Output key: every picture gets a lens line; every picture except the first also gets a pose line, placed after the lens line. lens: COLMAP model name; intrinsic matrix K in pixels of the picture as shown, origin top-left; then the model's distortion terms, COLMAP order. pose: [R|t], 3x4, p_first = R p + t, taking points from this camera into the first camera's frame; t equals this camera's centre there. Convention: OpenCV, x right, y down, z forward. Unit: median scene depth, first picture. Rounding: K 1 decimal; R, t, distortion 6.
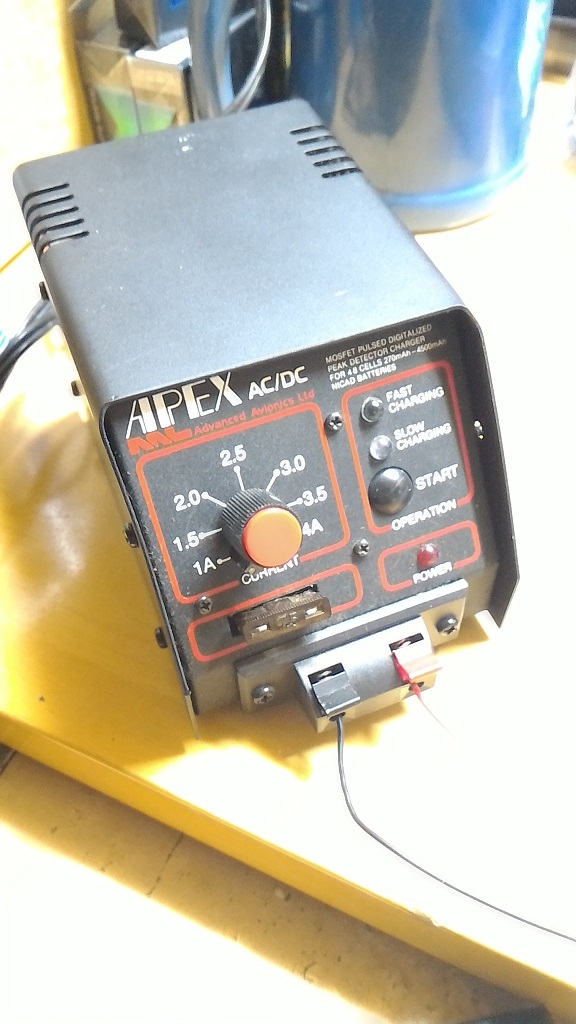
lens RADIAL K [[898.6, 0, 287.2], [0, 898.6, 512.7], [0, 0, 1]] dist [0.041930, -0.118960]
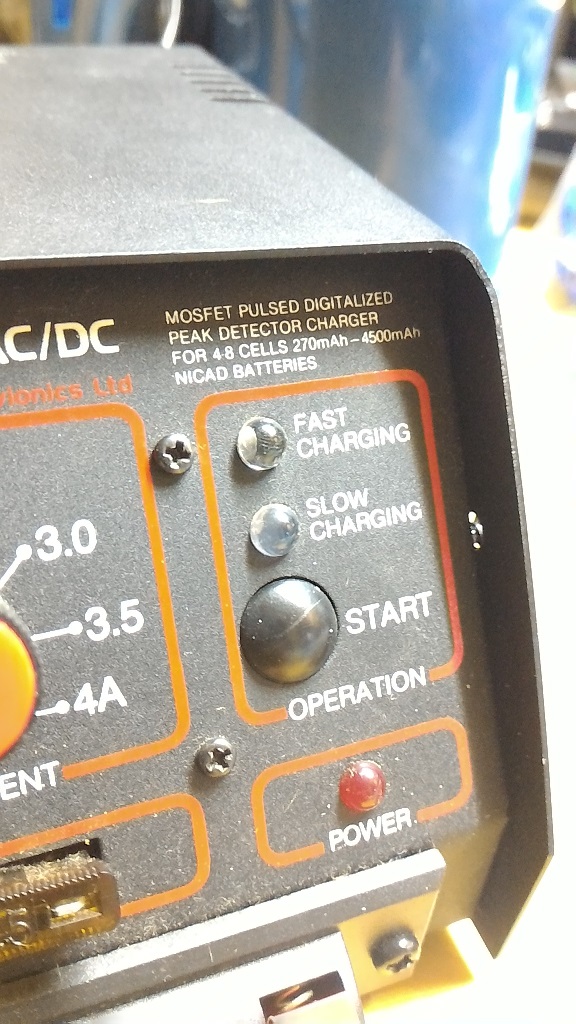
lens RADIAL K [[898.6, 0, 288.0], [0, 898.6, 502.7], [0, 0, 1]] dist [0.041930, -0.118960]
pose [[0.993426, 0.092325, 0.067680, 0.077846], [-0.069450, 0.956067, -0.284804, 0.044042], [-0.091001, 0.278231, 0.956194, 0.548522]]
